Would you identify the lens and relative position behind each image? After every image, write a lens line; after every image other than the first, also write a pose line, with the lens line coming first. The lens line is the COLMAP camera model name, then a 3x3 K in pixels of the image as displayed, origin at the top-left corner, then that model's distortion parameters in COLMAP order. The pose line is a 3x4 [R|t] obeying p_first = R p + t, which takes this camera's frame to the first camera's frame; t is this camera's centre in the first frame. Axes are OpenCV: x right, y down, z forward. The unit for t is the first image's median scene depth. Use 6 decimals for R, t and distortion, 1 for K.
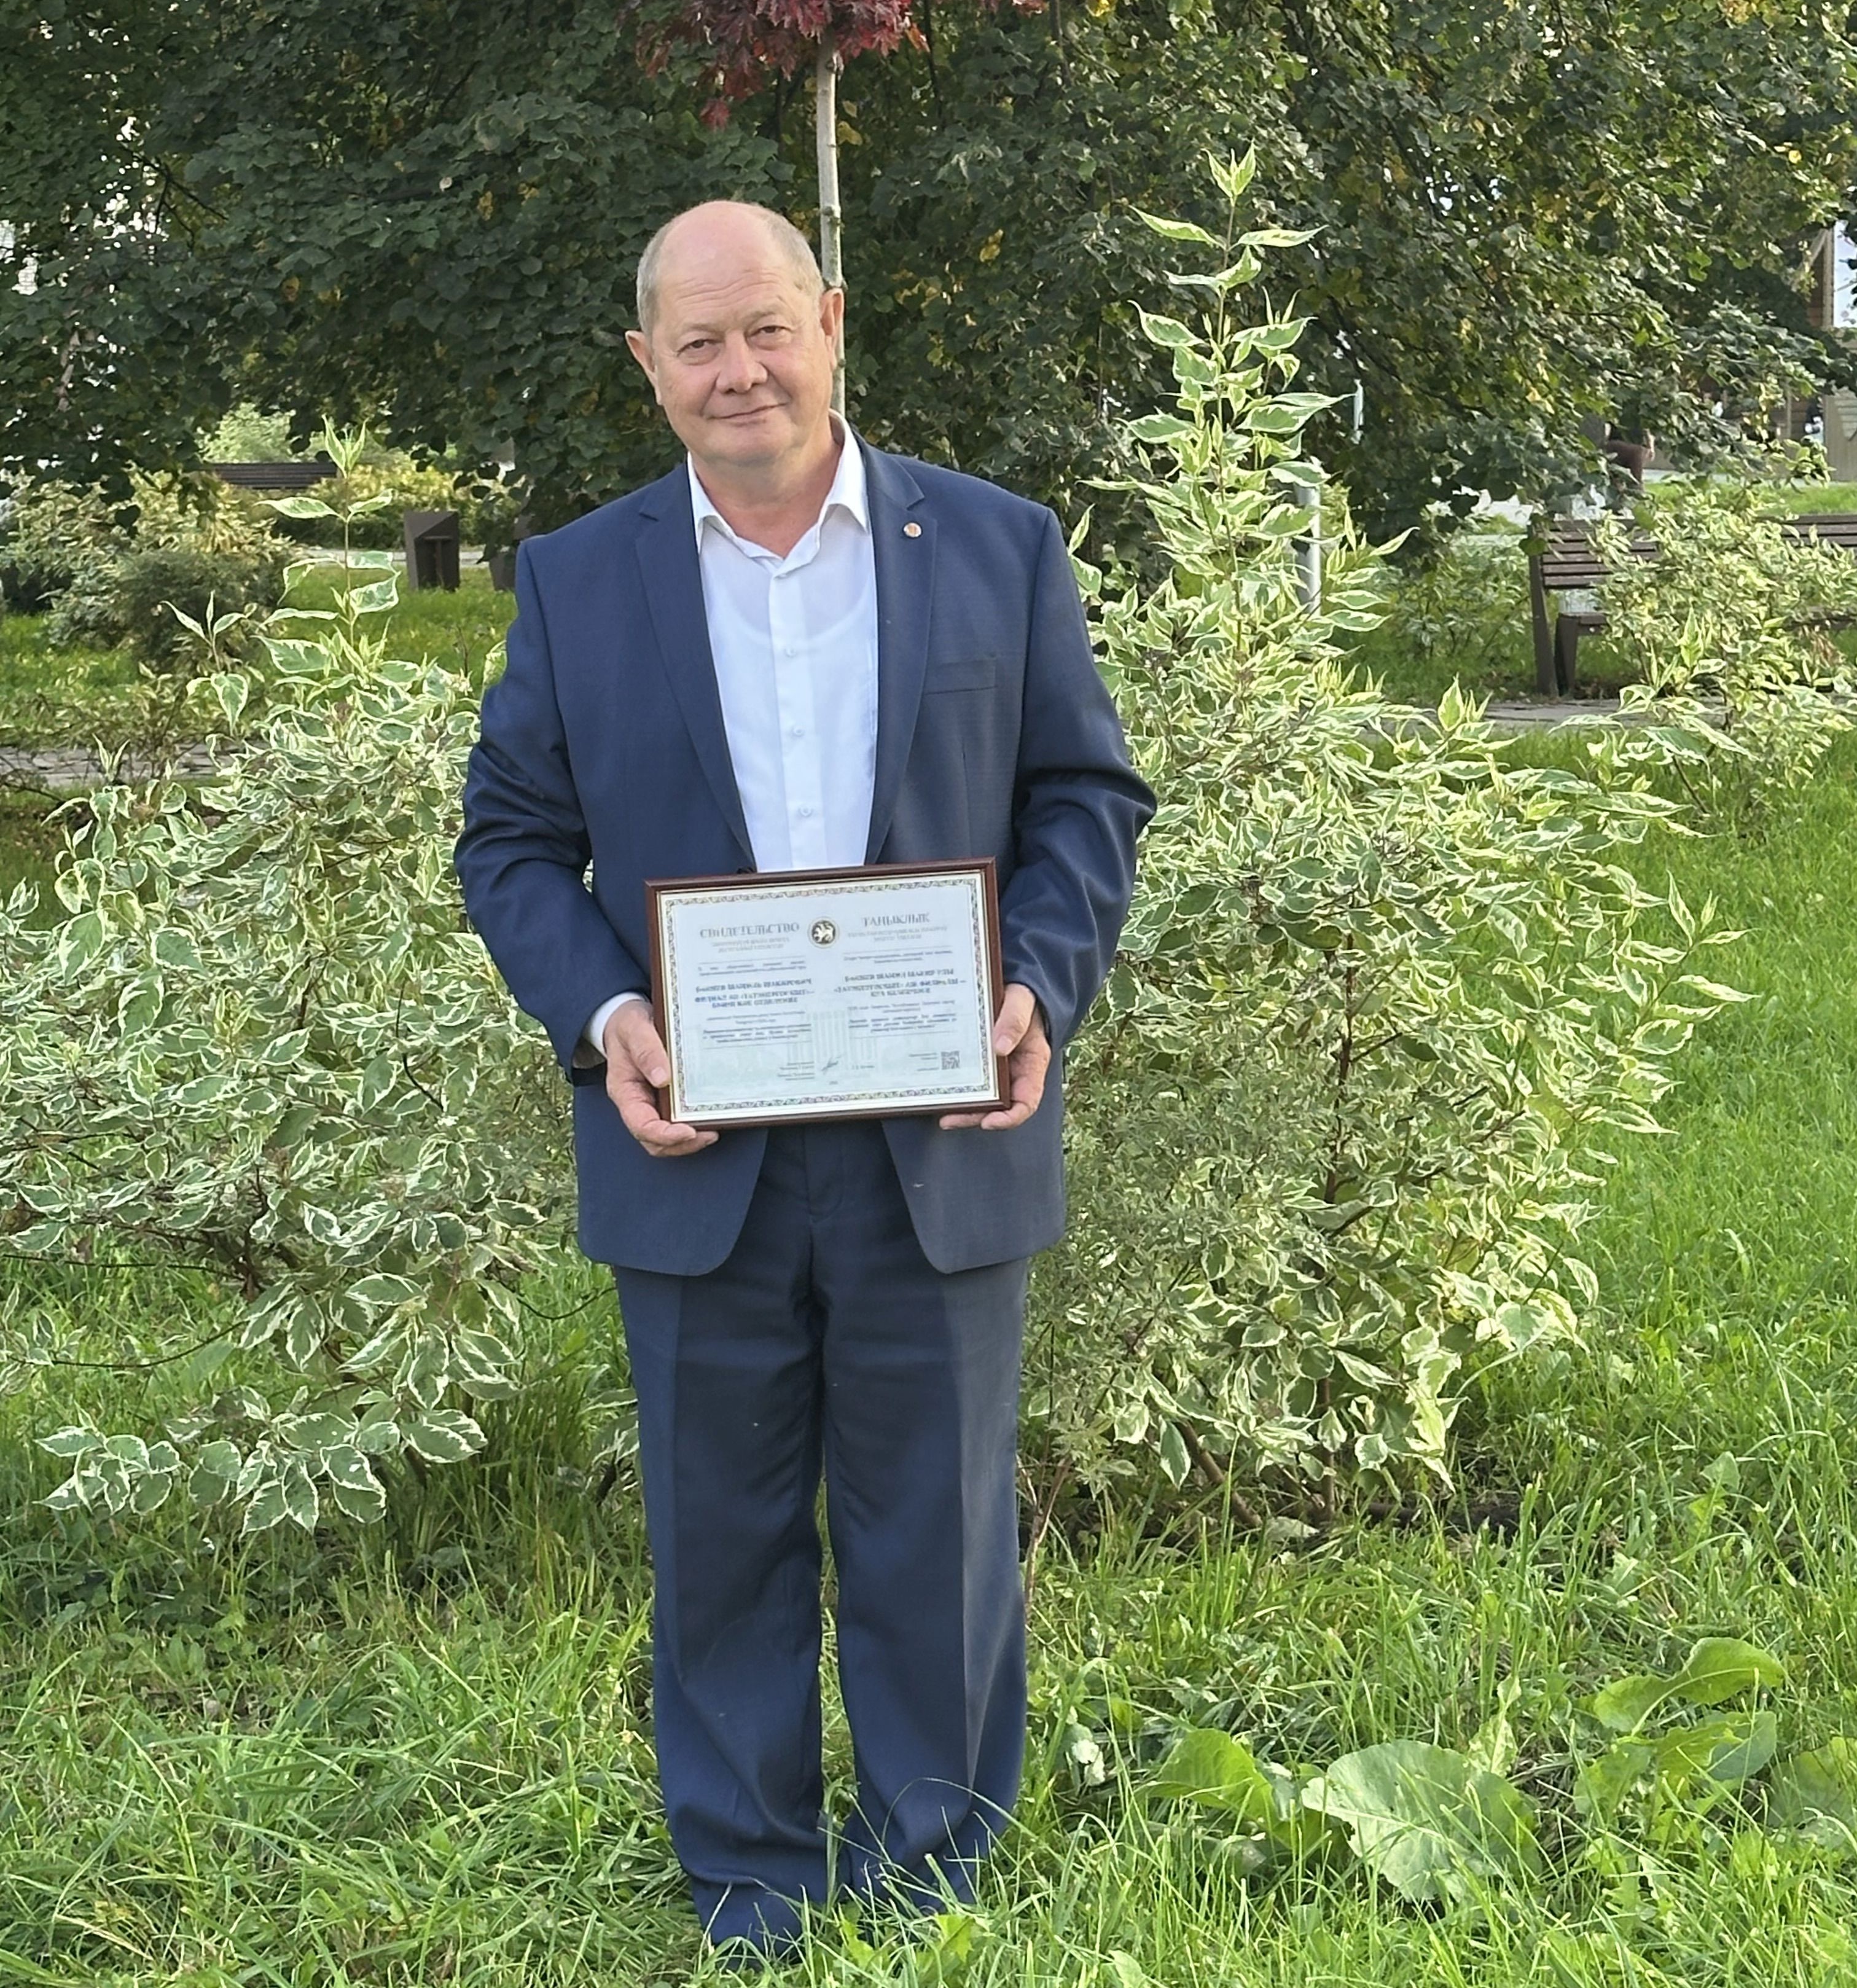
lens RADIAL K [[4808.5, 0, 928.5], [0, 4808.5, 994.0], [0, 0, 1]] dist [0.106498, 0.409165]
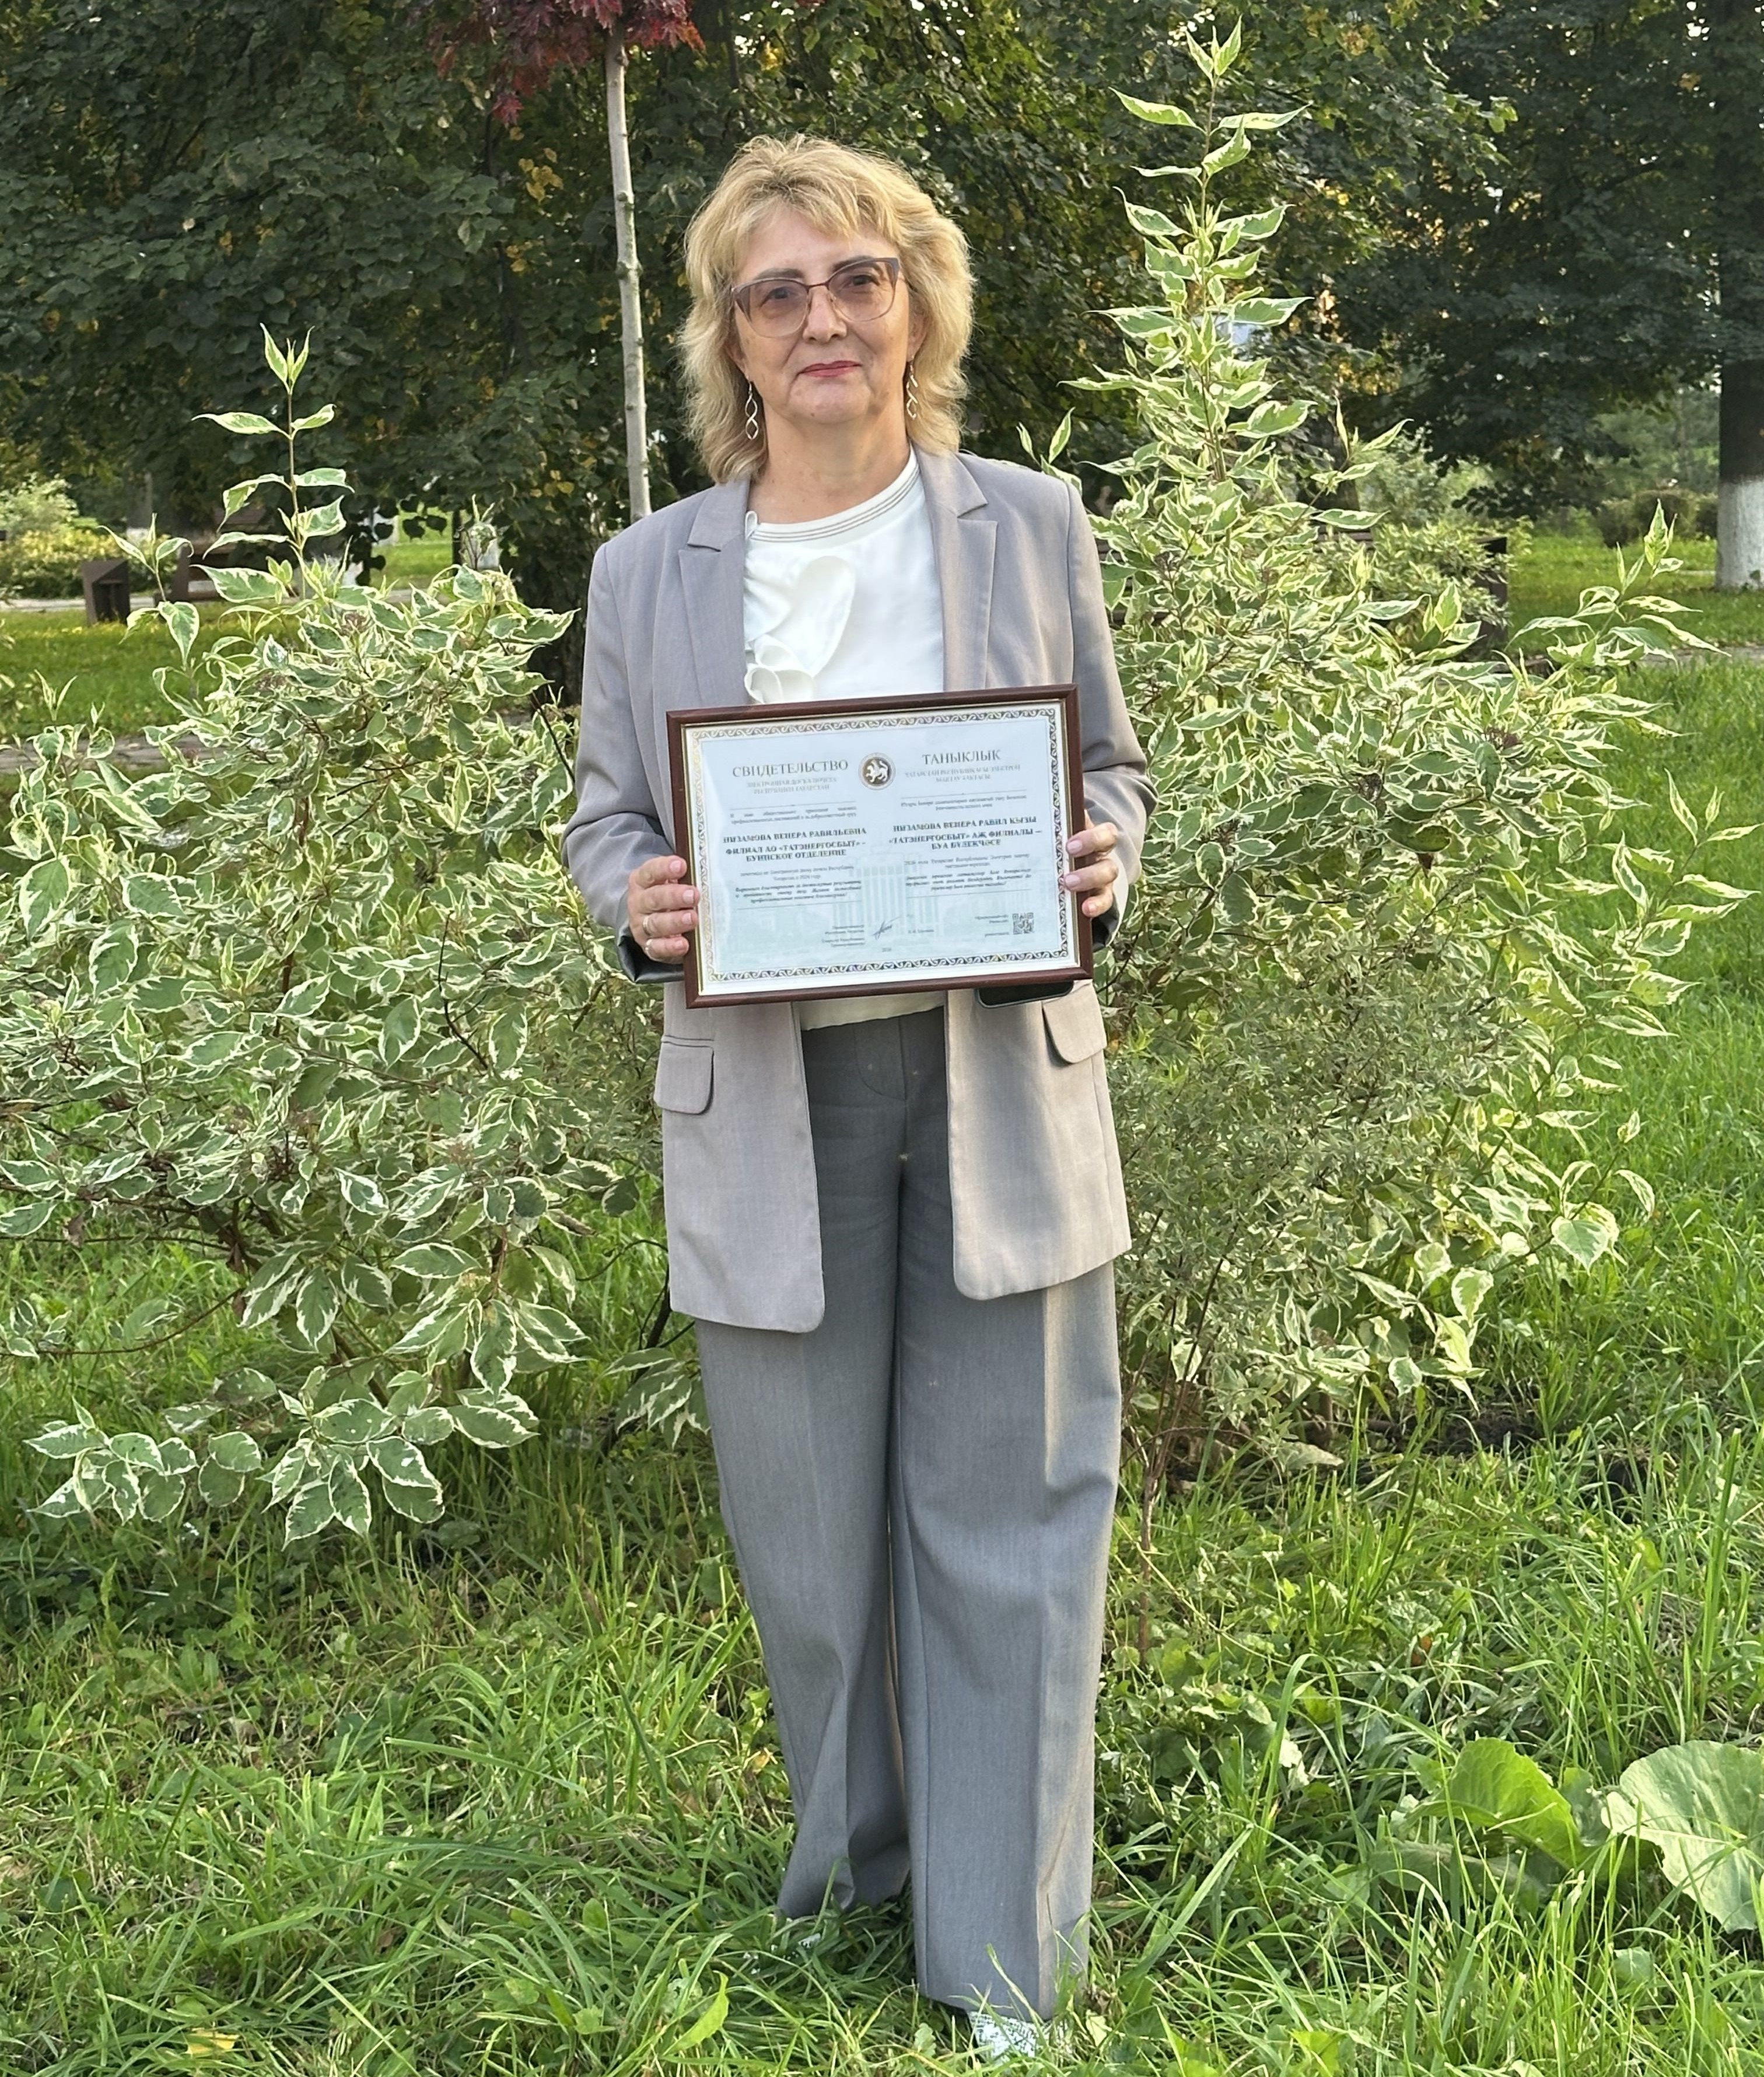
lens RADIAL K [[3724.1, 0, 883.0], [0, 3724.1, 1012.0], [0, 0, 1]] dist [0.142366, -0.002435]
pose [[0.993707, -0.036275, 0.105970, -0.093838], [0.034239, 0.999194, 0.020966, 0.002638], [-0.106645, -0.017205, 0.994148, 0.275588]]
